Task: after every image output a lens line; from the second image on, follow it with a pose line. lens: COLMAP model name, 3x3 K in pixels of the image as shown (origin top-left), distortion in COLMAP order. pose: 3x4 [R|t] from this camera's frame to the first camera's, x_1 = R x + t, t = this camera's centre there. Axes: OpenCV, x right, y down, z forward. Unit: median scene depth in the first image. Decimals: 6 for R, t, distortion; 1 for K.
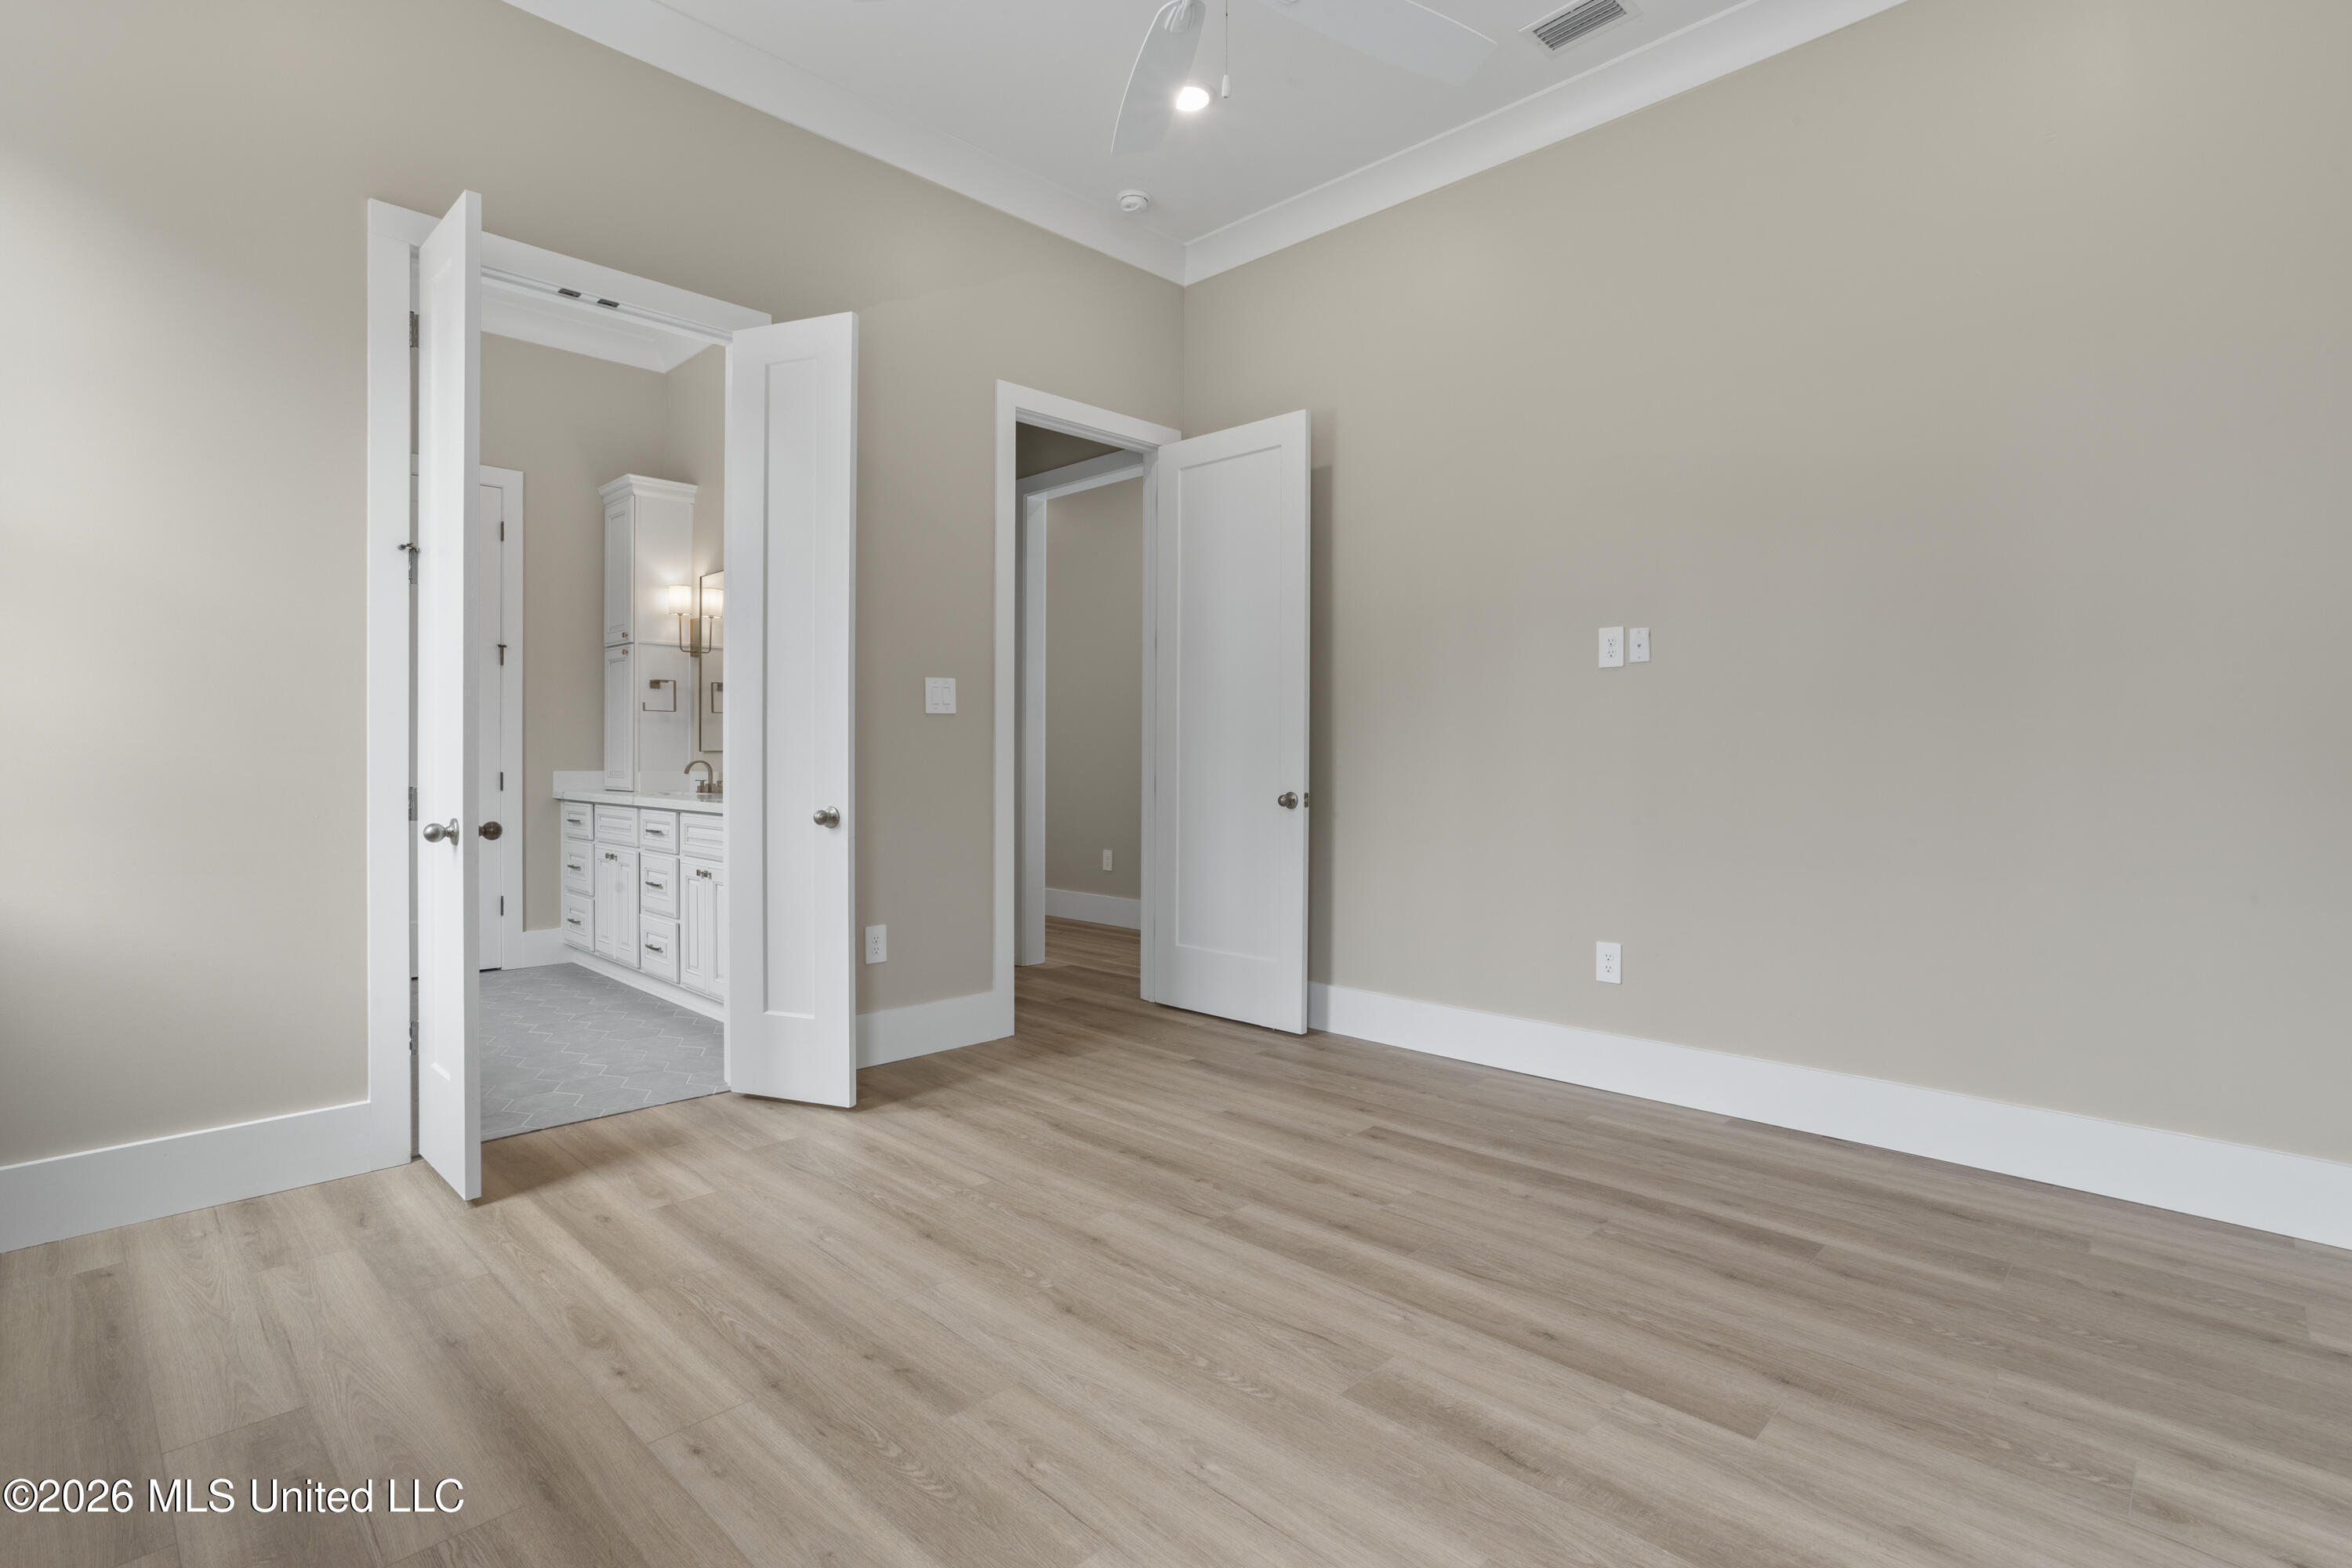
lens RADIAL K [[1133.5, 0, 1169.6], [0, 1133.5, 775.1], [0, 0, 1]] dist [-0.048932, 0.029206]
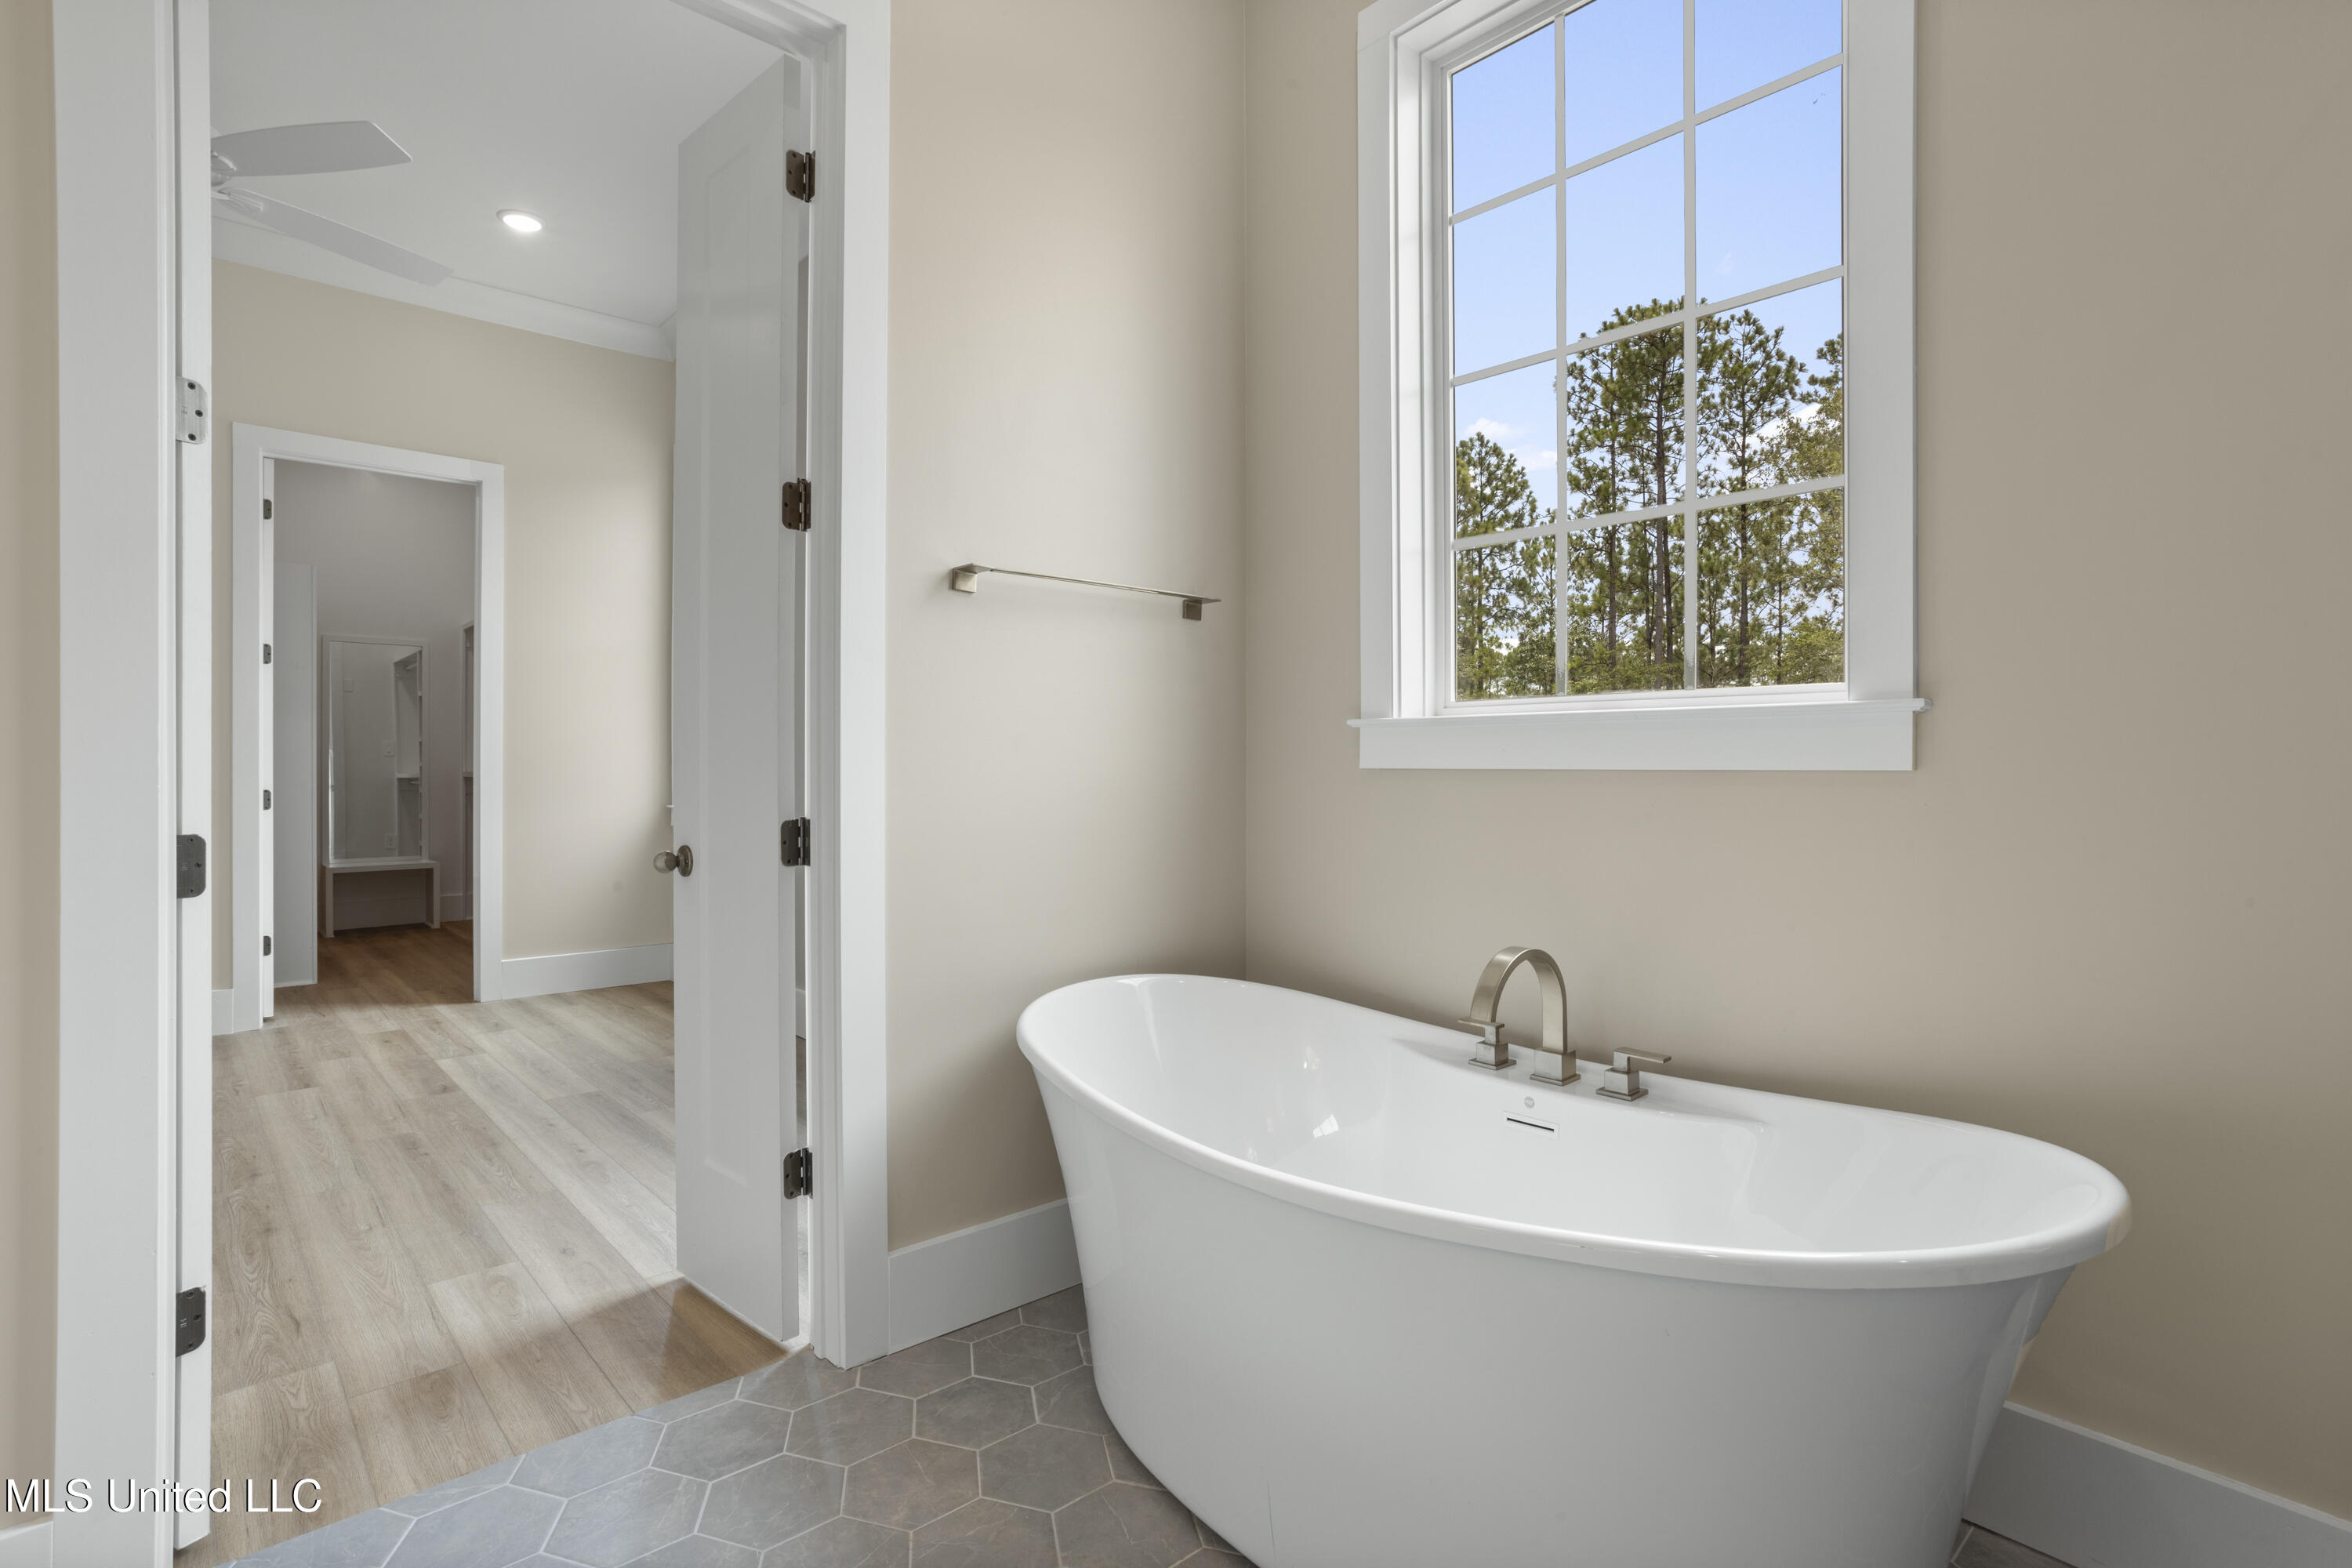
lens RADIAL K [[1133.5, 0, 1169.6], [0, 1133.5, 775.1], [0, 0, 1]] dist [-0.048932, 0.029206]
pose [[-0.998460, -0.005991, 0.055156, -0.990232], [-0.005005, 0.999826, 0.017991, -0.031795], [-0.055254, 0.017687, -0.998316, 1.769500]]
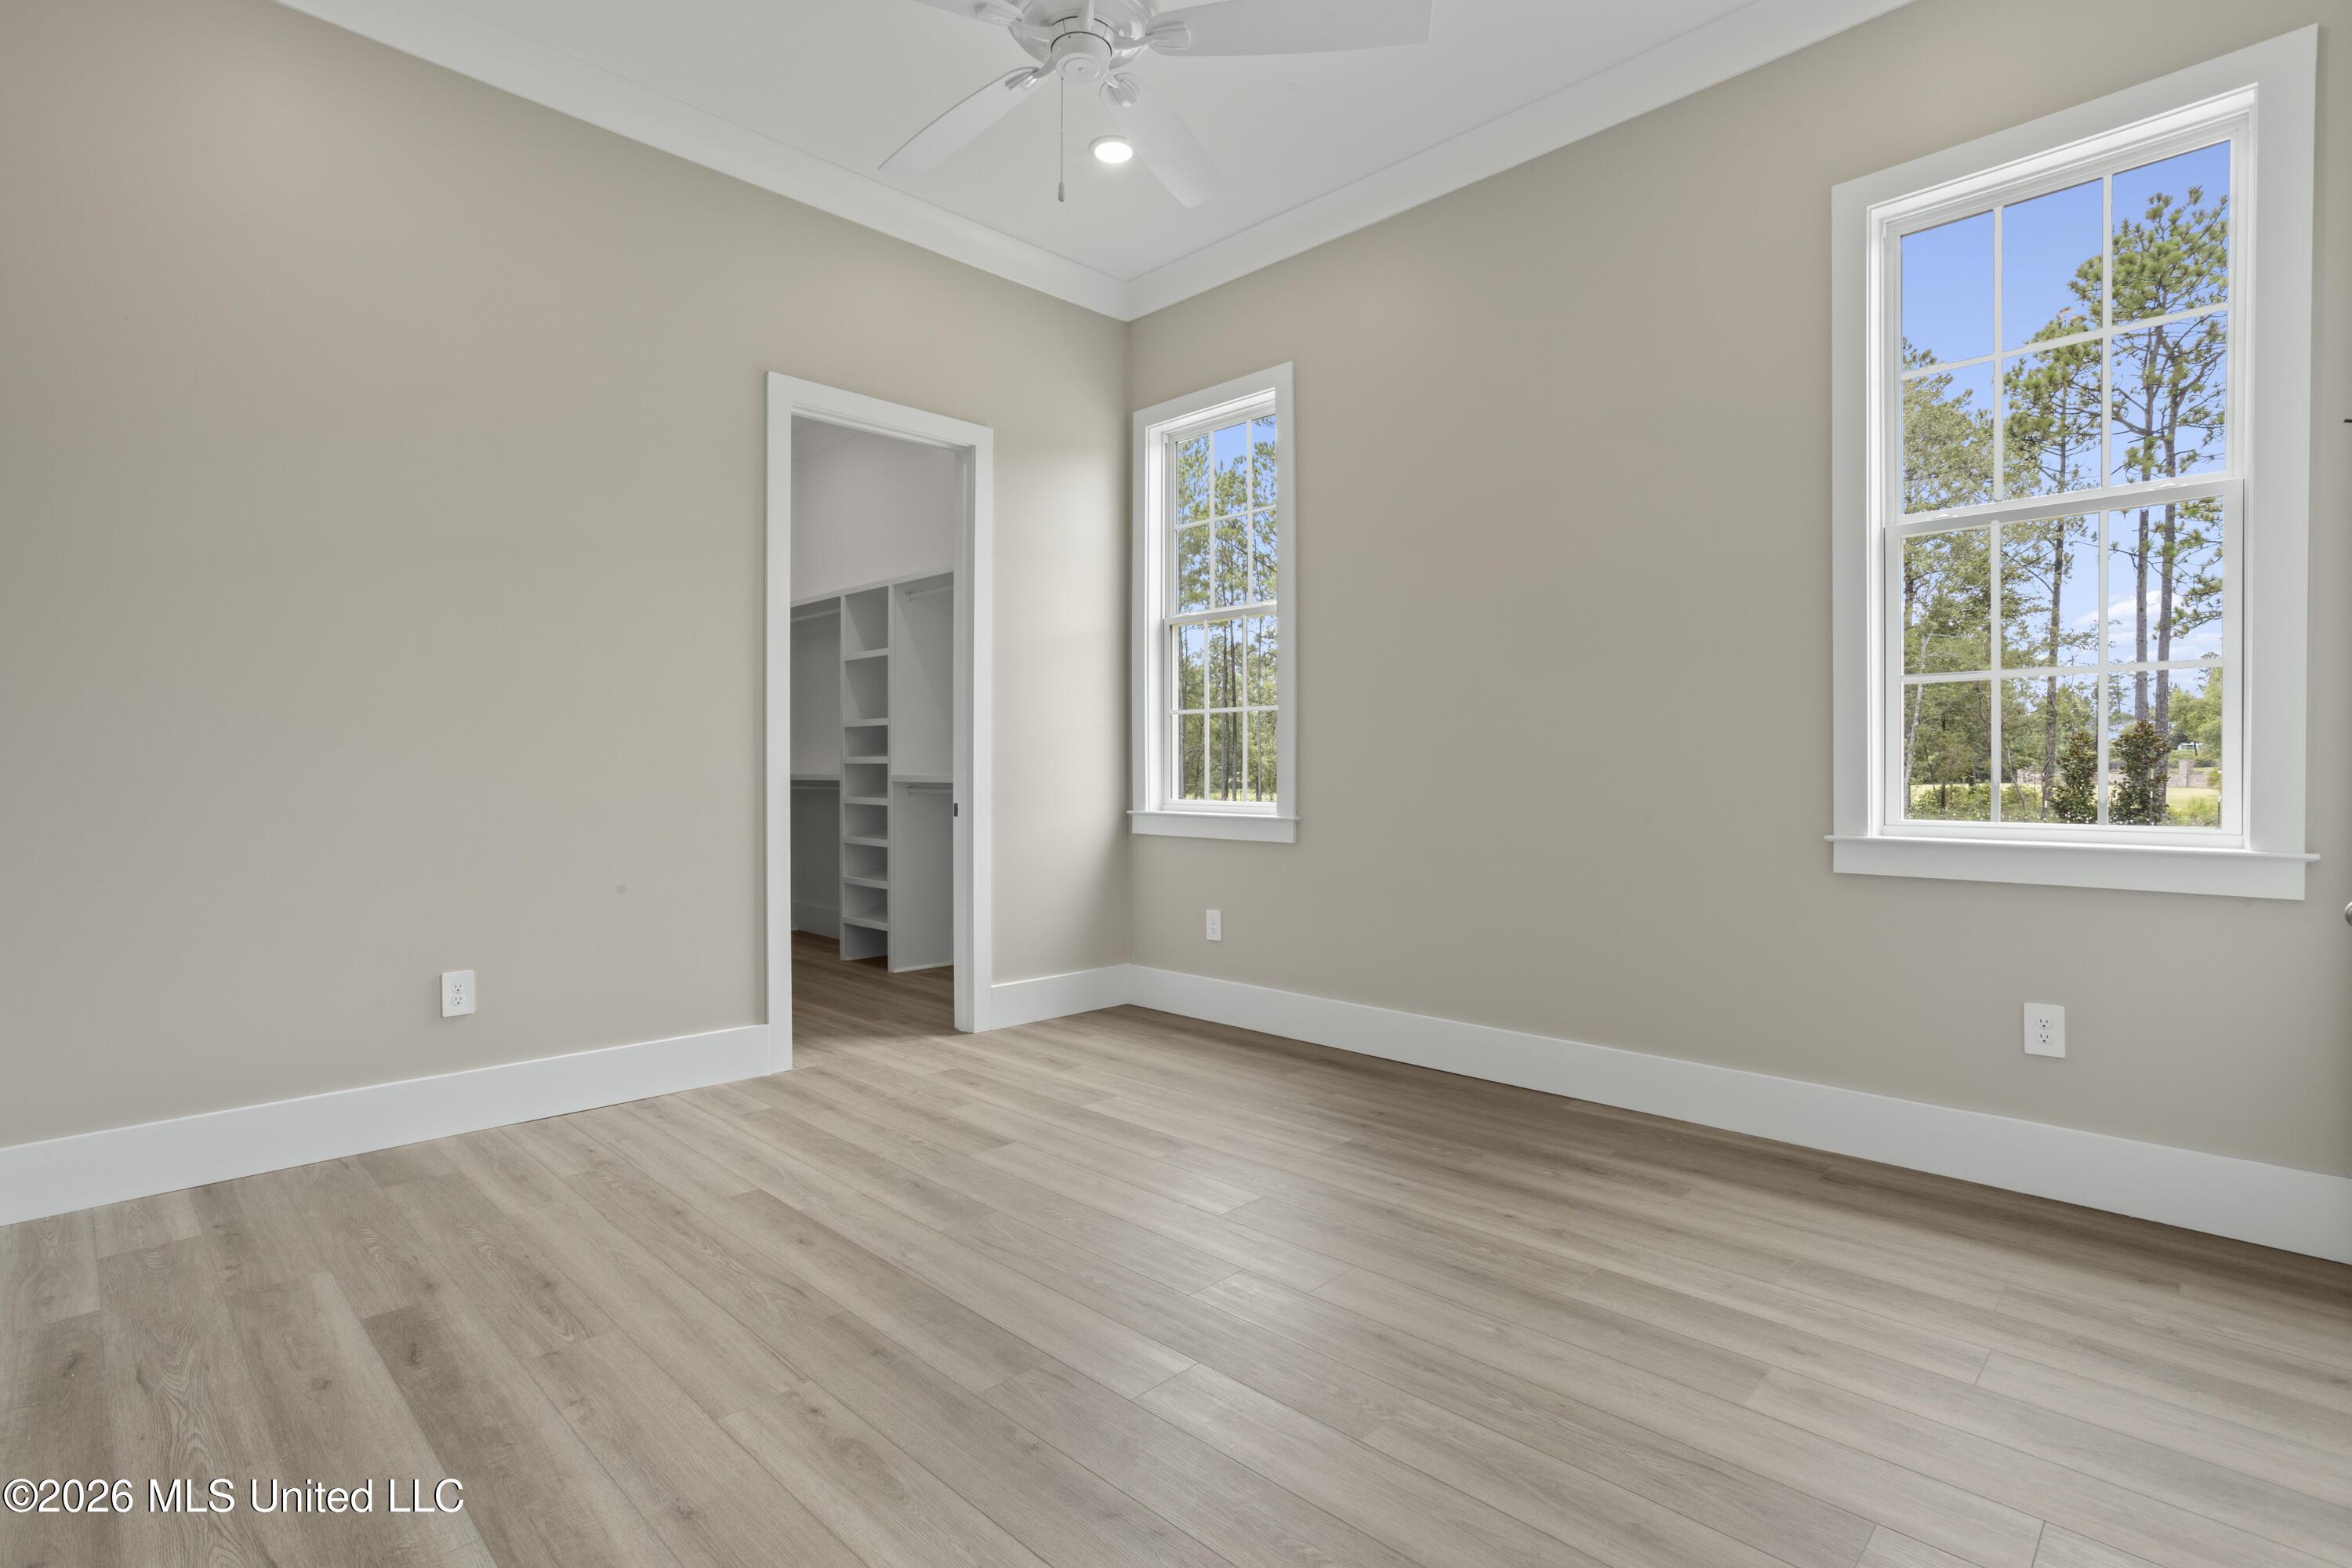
lens RADIAL K [[1133.5, 0, 1169.6], [0, 1133.5, 775.1], [0, 0, 1]] dist [-0.048932, 0.029206]
pose [[-0.999976, -0.001101, 0.006806, -0.054748], [-0.000972, 0.999819, 0.018994, -0.026820], [-0.006825, 0.018987, -0.999796, 1.645841]]
